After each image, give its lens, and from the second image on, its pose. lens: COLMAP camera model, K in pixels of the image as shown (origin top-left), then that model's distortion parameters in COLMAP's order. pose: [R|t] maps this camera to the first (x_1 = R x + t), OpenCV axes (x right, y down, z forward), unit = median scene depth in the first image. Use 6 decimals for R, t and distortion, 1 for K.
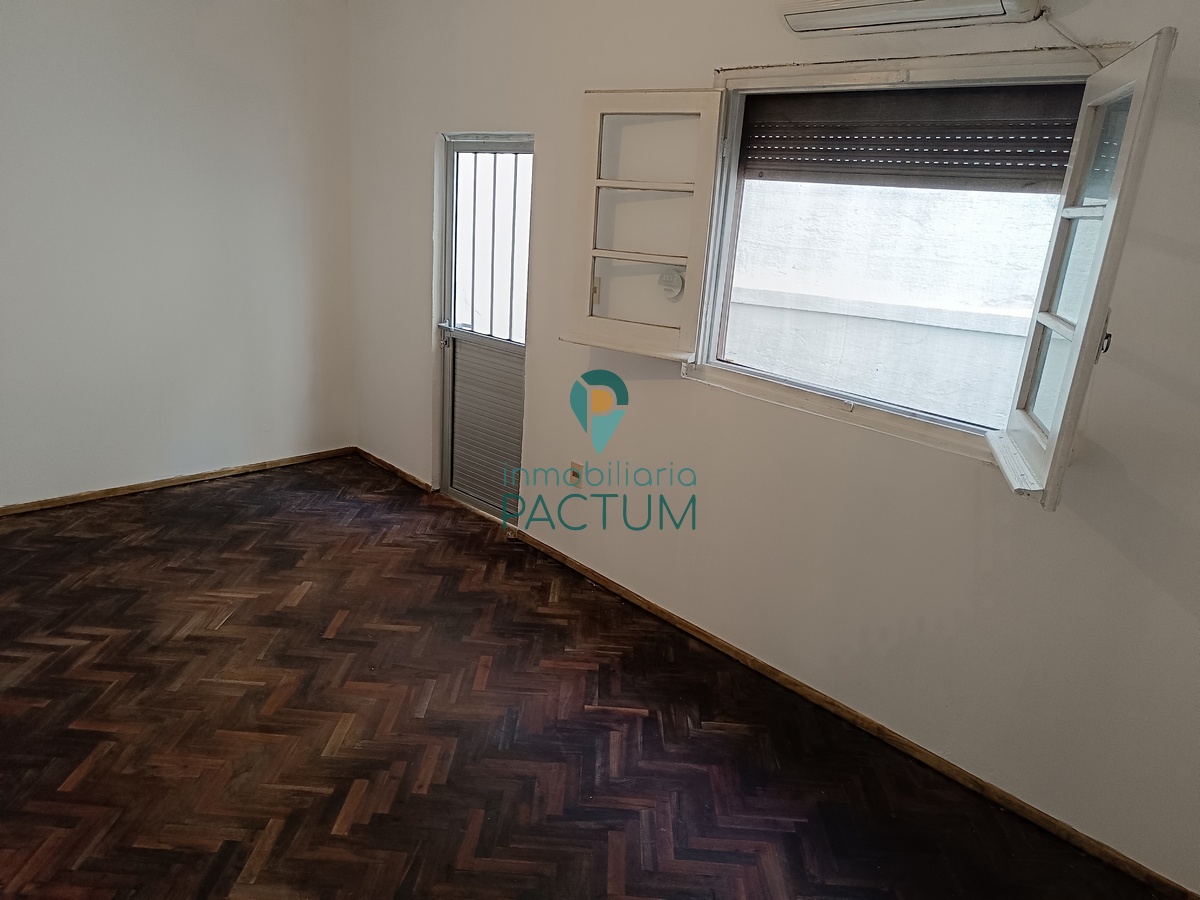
lens RADIAL K [[830.6, 0, 598.1], [0, 830.6, 450.6], [0, 0, 1]] dist [0.005044, -0.006002]
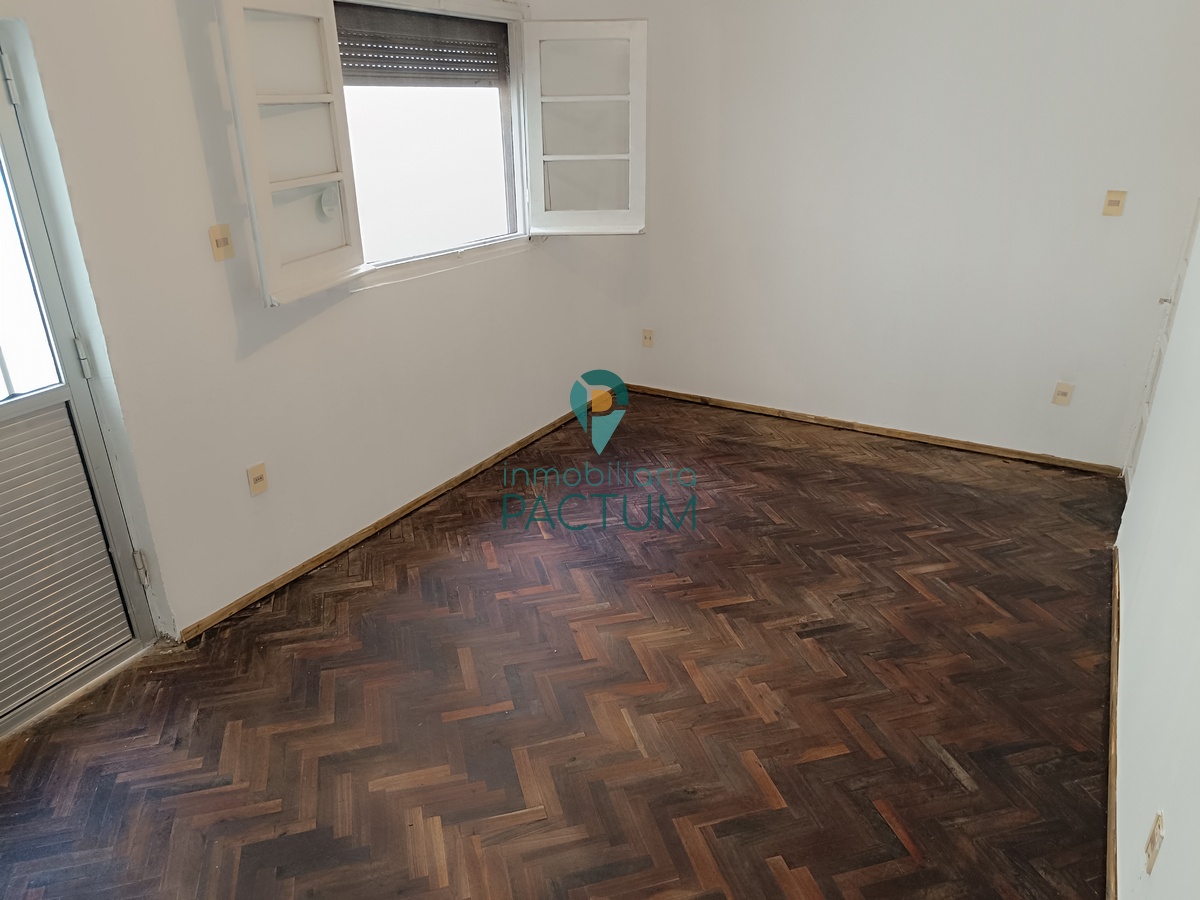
lens RADIAL K [[830.6, 0, 598.1], [0, 830.6, 450.6], [0, 0, 1]] dist [0.005044, -0.006002]
pose [[-0.287007, -0.432305, 0.854833, -0.878143], [0.276894, 0.816843, 0.506060, -0.340773], [-0.917037, 0.381941, -0.114737, 0.867620]]
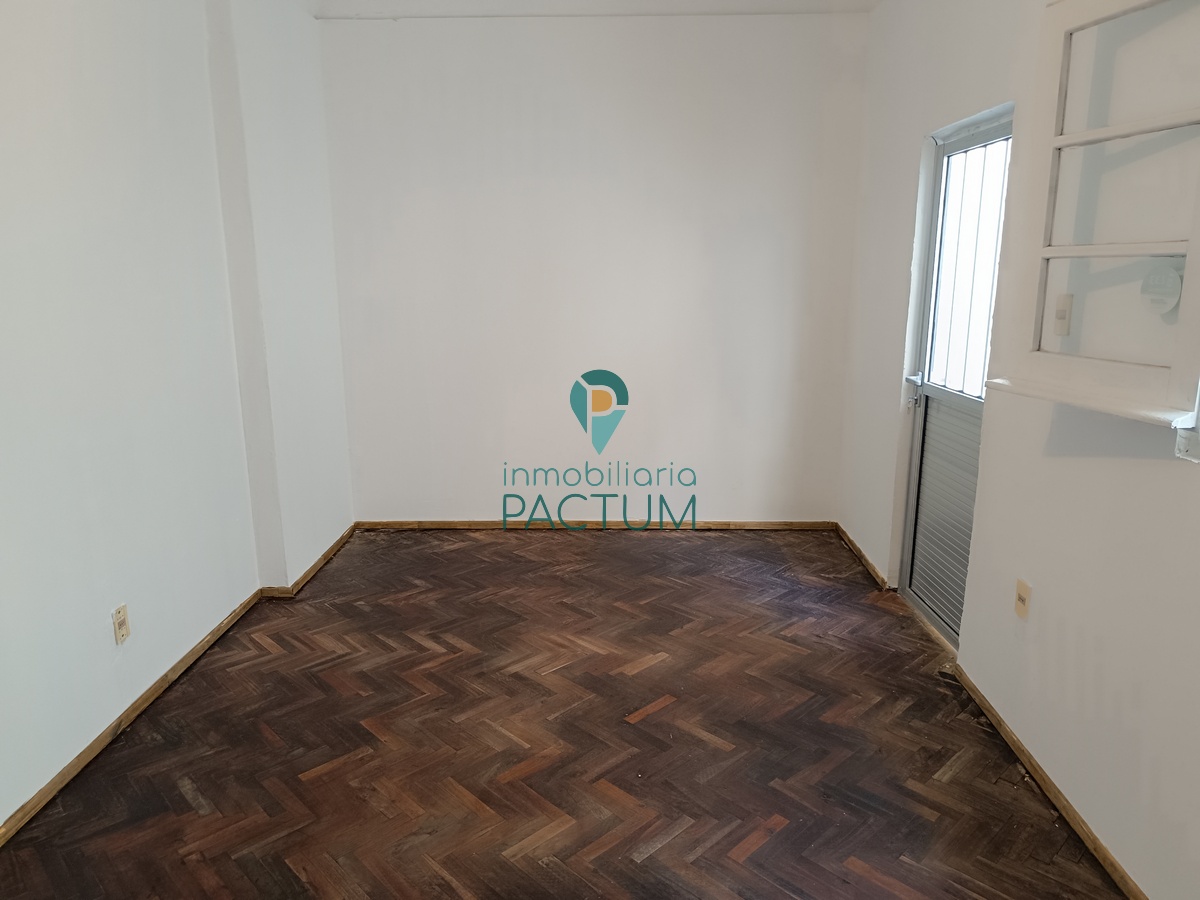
lens RADIAL K [[840.7, 0, 600.3], [0, 840.7, 452.0], [0, 0, 1]] dist [0.002946, 0.002852]
pose [[0.708803, 0.093001, -0.699249, 0.211388], [-0.164491, 0.985735, -0.035635, -0.007912], [0.685960, 0.140279, 0.713989, 0.313873]]
